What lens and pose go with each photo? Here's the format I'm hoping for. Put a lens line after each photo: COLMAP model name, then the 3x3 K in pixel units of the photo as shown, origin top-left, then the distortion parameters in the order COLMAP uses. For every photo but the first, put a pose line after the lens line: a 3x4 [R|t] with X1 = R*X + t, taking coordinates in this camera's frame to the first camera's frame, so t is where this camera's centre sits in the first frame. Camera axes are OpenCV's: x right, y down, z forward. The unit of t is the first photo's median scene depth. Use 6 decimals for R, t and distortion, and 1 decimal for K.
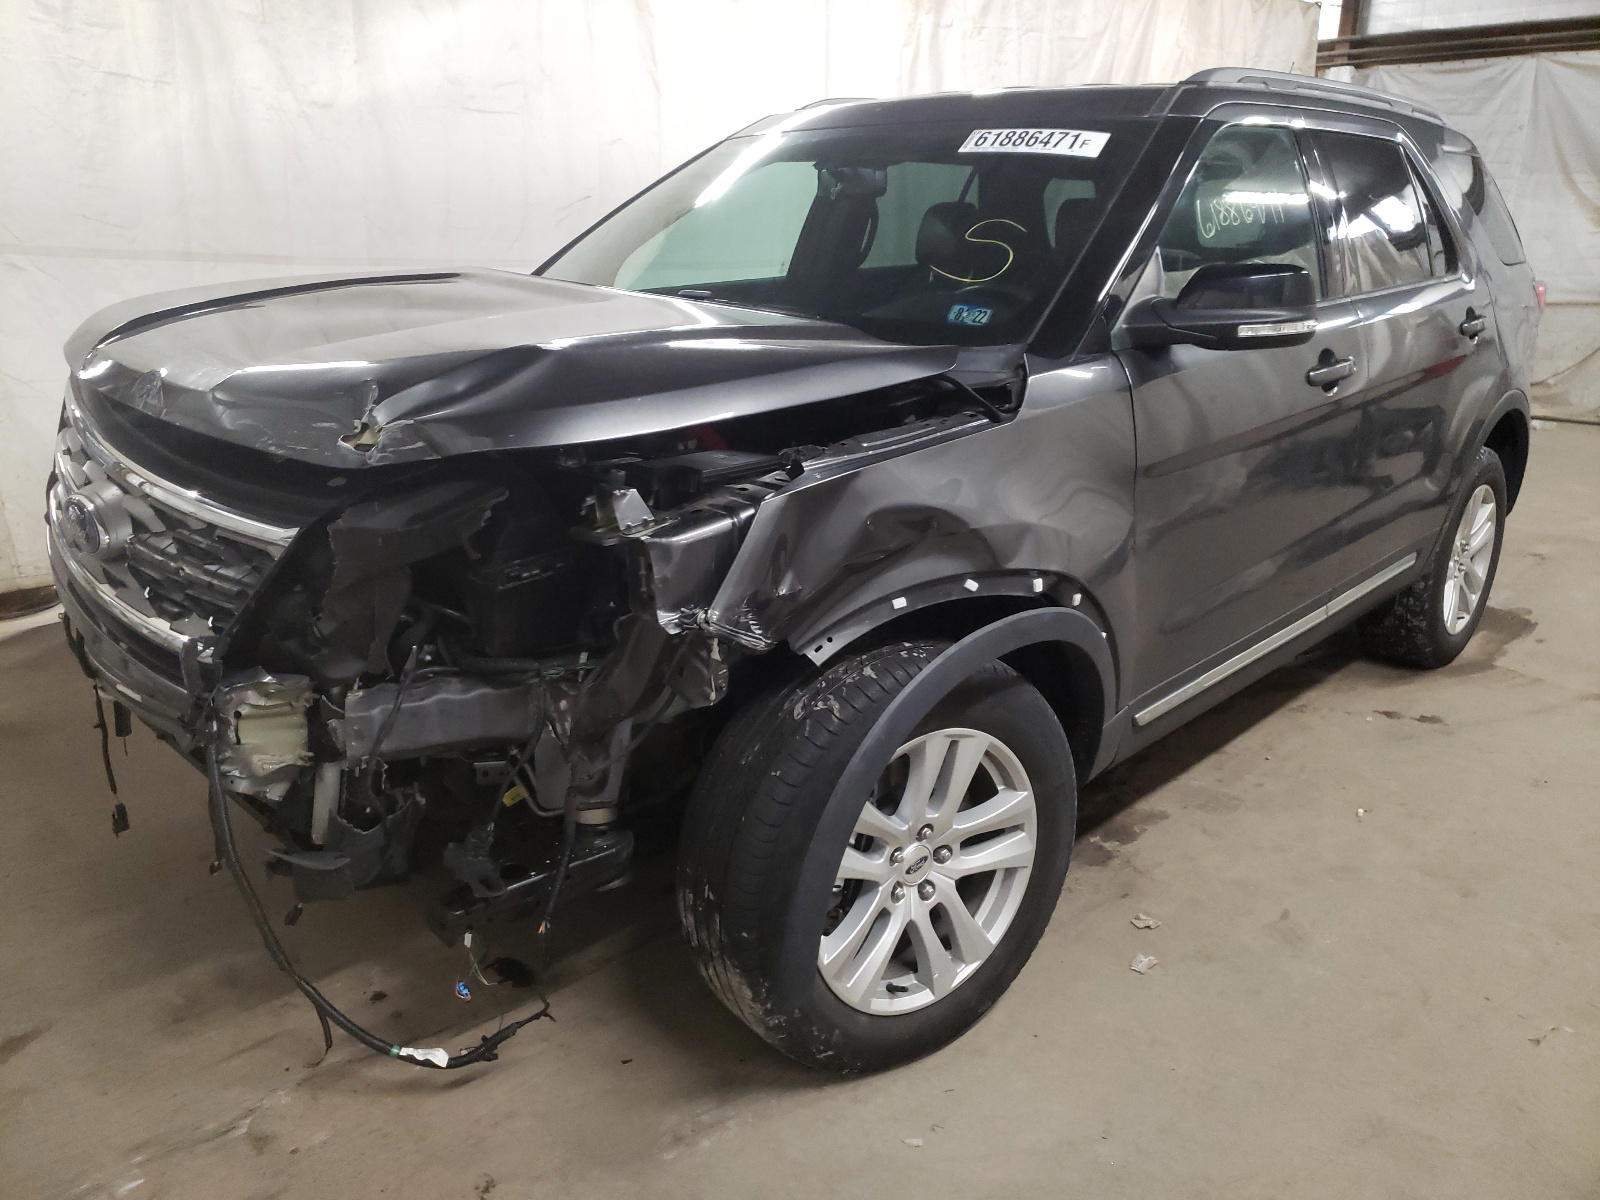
lens RADIAL K [[1205.9, 0, 800.4], [0, 1205.9, 499.9], [0, 0, 1]] dist [0.084408, -0.133503]
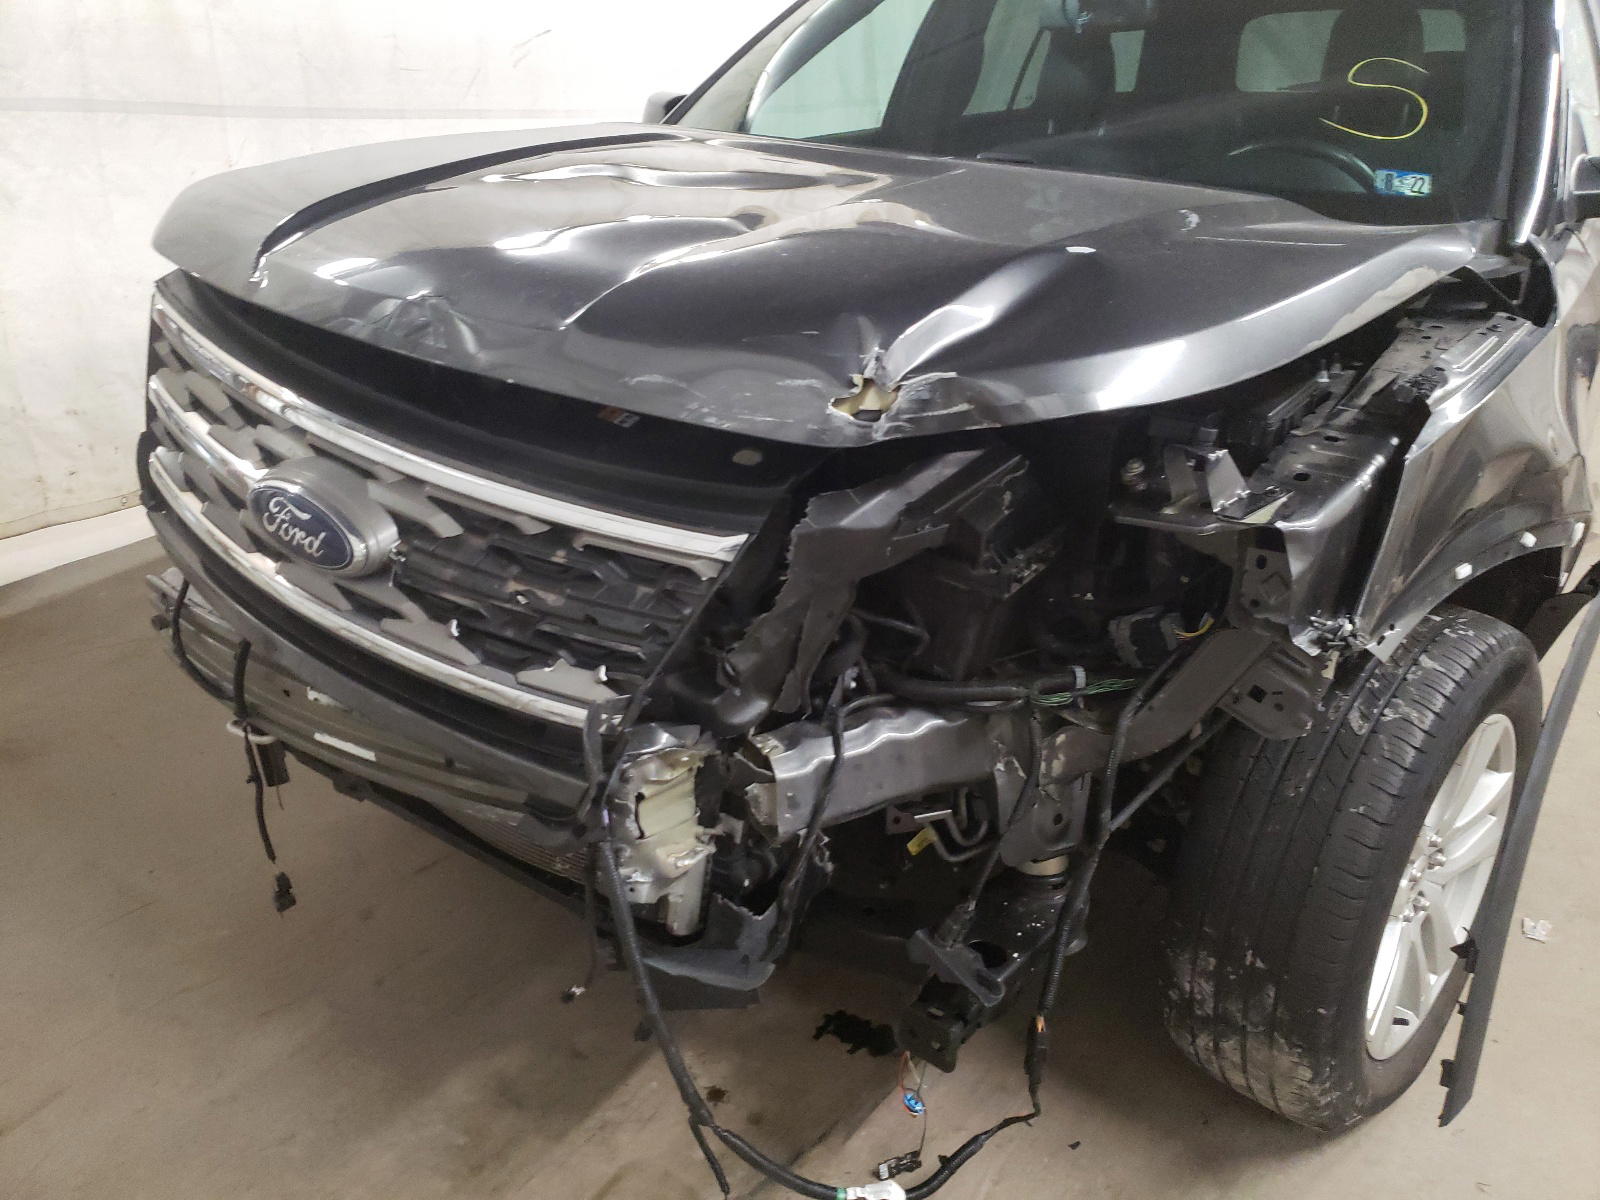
lens RADIAL K [[1205.9, 0, 800.4], [0, 1205.9, 499.9], [0, 0, 1]] dist [0.084408, -0.133503]
pose [[0.983270, -0.058540, 0.172491, -0.471065], [0.037014, 0.991407, 0.125467, -0.074824], [-0.178353, -0.116984, 0.976988, 0.320499]]
